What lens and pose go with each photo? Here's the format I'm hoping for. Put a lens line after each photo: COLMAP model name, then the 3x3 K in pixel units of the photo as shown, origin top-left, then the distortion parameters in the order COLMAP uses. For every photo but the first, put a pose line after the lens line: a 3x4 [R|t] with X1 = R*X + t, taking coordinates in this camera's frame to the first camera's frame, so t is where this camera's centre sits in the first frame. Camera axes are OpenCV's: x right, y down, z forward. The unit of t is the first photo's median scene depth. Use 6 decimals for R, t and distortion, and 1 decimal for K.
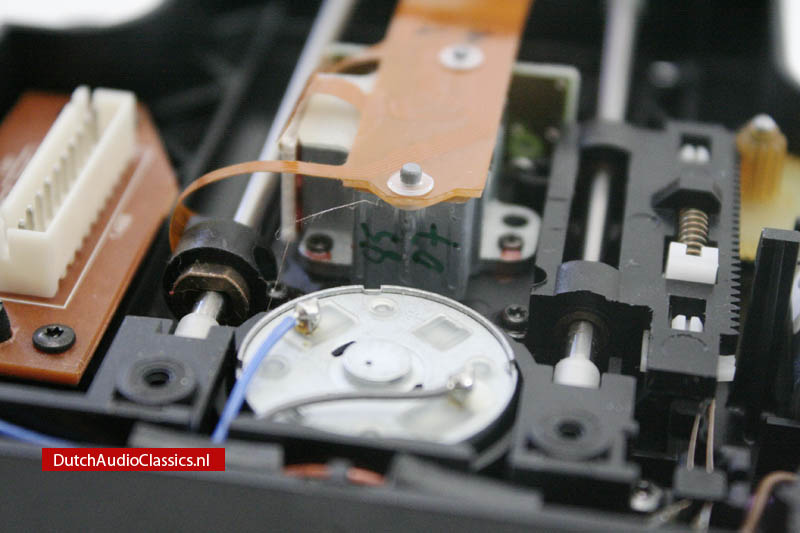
lens RADIAL K [[1845.5, 0, 398.6], [0, 1845.5, 267.1], [0, 0, 1]] dist [0.048092, 0.000000]
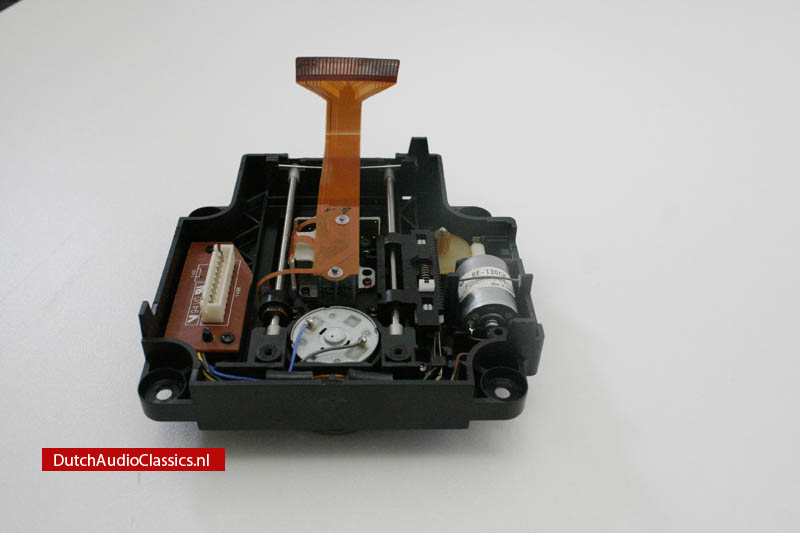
lens RADIAL K [[800.7, 0, 398.6], [0, 800.7, 261.5], [0, 0, 1]] dist [-0.110187, 0.000000]
pose [[0.981924, -0.128812, 0.138680, -0.073294], [0.113805, 0.987259, 0.111215, -0.201829], [-0.151239, -0.093422, 0.984073, -0.337882]]
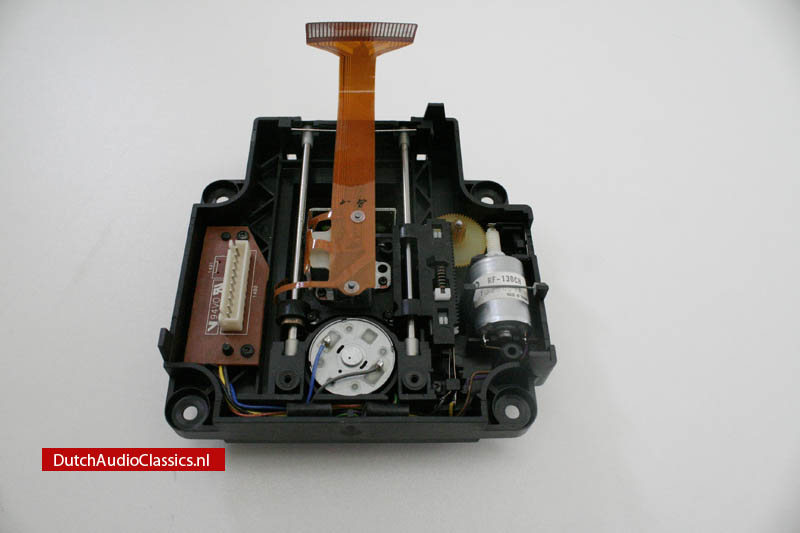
lens RADIAL K [[641.5, 0, 400.8], [0, 641.5, 270.9], [0, 0, 1]] dist [-0.123439, 0.003074]
pose [[0.983566, -0.154648, 0.093177, -0.008124], [0.100105, 0.896589, 0.431401, -0.525071], [-0.150257, -0.414984, 0.897335, 0.040083]]
